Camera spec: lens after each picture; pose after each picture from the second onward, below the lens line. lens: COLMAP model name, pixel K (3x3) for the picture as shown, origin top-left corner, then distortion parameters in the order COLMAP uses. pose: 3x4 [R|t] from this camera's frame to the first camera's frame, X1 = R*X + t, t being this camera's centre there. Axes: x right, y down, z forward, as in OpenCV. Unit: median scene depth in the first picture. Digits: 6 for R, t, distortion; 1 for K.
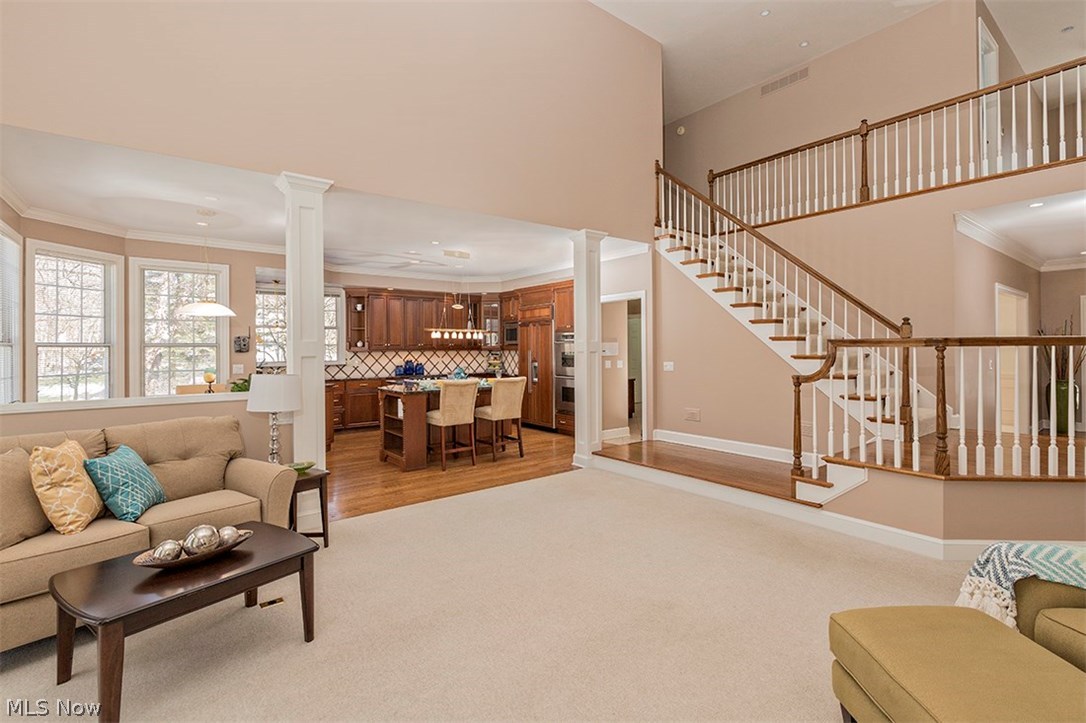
lens RADIAL K [[516.0, 0, 585.1], [0, 516.0, 346.5], [0, 0, 1]] dist [0.001759, -0.000028]
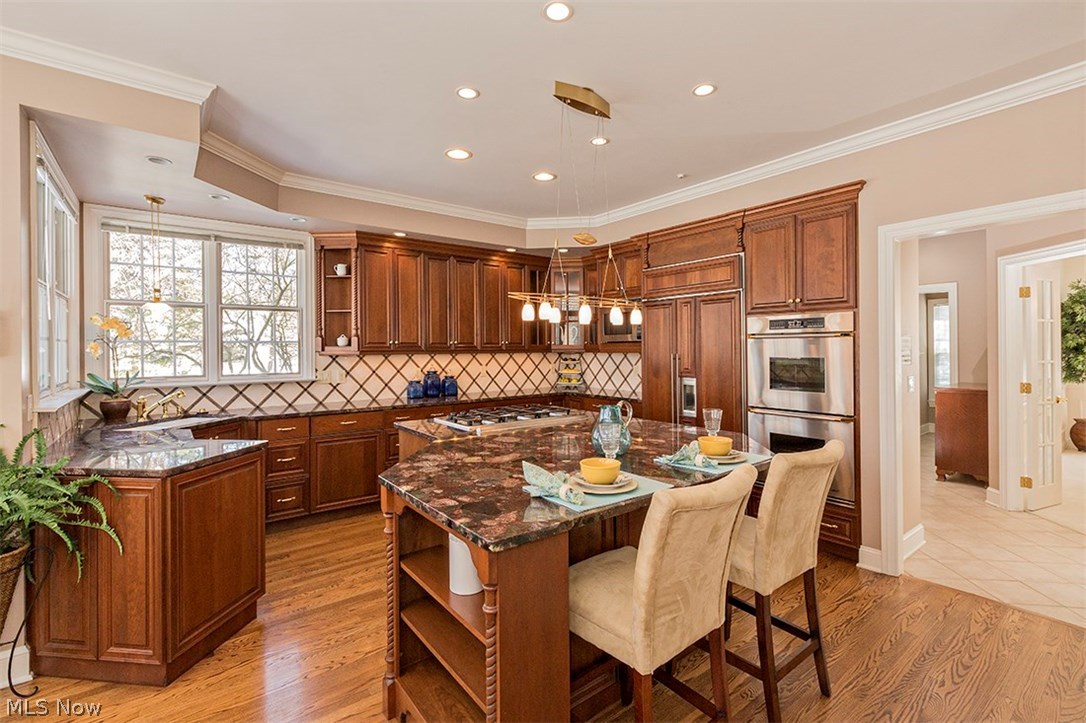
lens RADIAL K [[470.7, 0, 542.9], [0, 470.7, 347.6], [0, 0, 1]] dist [-0.013517, -0.000332]
pose [[0.998994, 0.001398, -0.044825, -0.208471], [-0.001341, 0.999998, 0.001312, 0.001230], [0.044827, -0.001250, 0.998994, 0.525251]]
